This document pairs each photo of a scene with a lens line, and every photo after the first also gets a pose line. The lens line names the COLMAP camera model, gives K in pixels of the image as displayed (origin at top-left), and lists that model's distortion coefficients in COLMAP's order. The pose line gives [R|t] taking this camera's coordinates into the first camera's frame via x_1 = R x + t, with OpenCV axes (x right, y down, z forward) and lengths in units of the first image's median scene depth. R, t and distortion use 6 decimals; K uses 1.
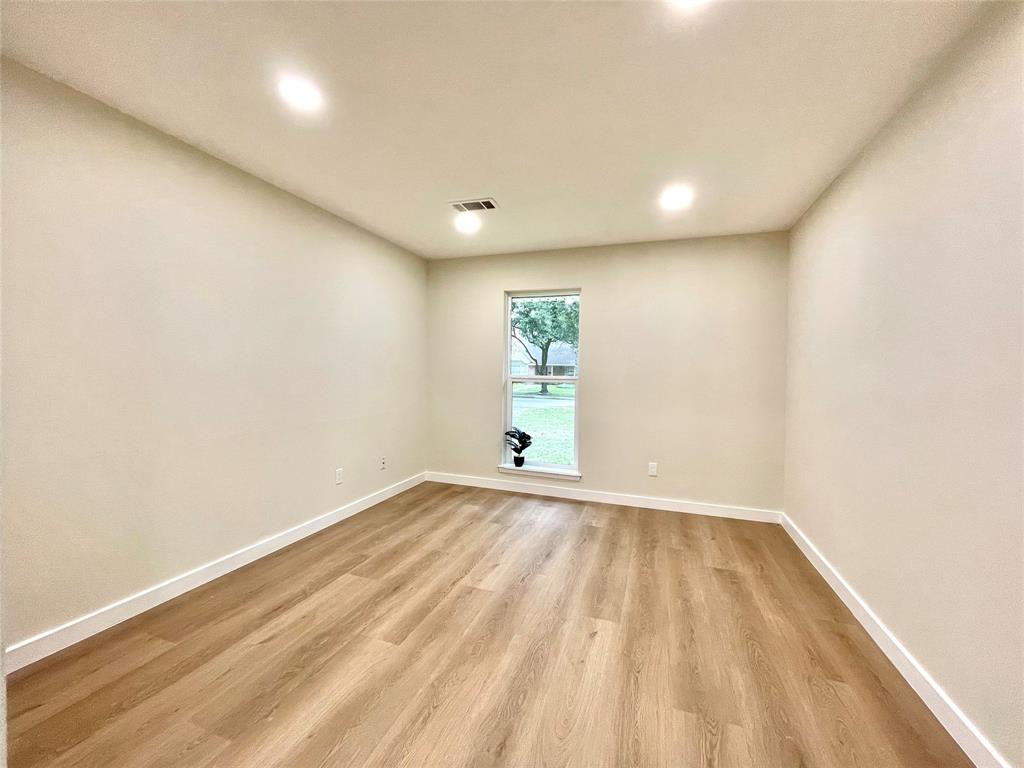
lens RADIAL K [[414.6, 0, 512.7], [0, 414.6, 381.0], [0, 0, 1]] dist [-0.001999, 0.000111]
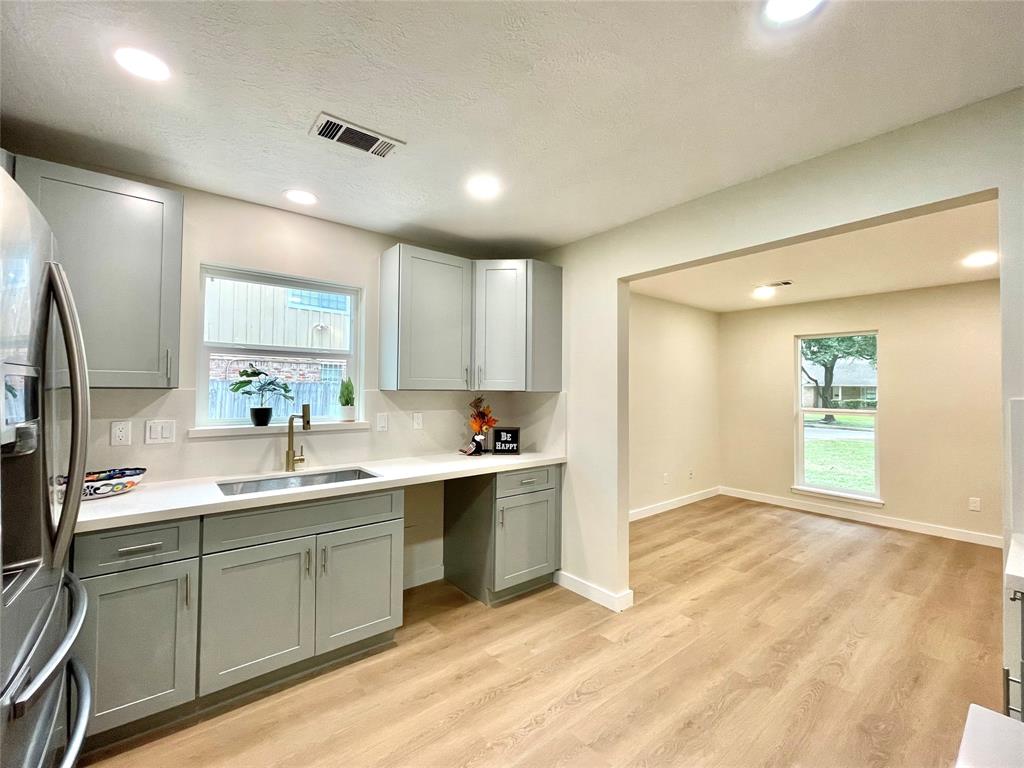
lens RADIAL K [[446.6, 0, 510.2], [0, 446.6, 382.3], [0, 0, 1]] dist [-0.001110, 0.000772]
pose [[0.857671, -0.017732, -0.513892, -0.077921], [-0.006418, 0.998958, -0.045182, -0.030627], [0.514158, 0.042050, 0.856664, -0.597031]]
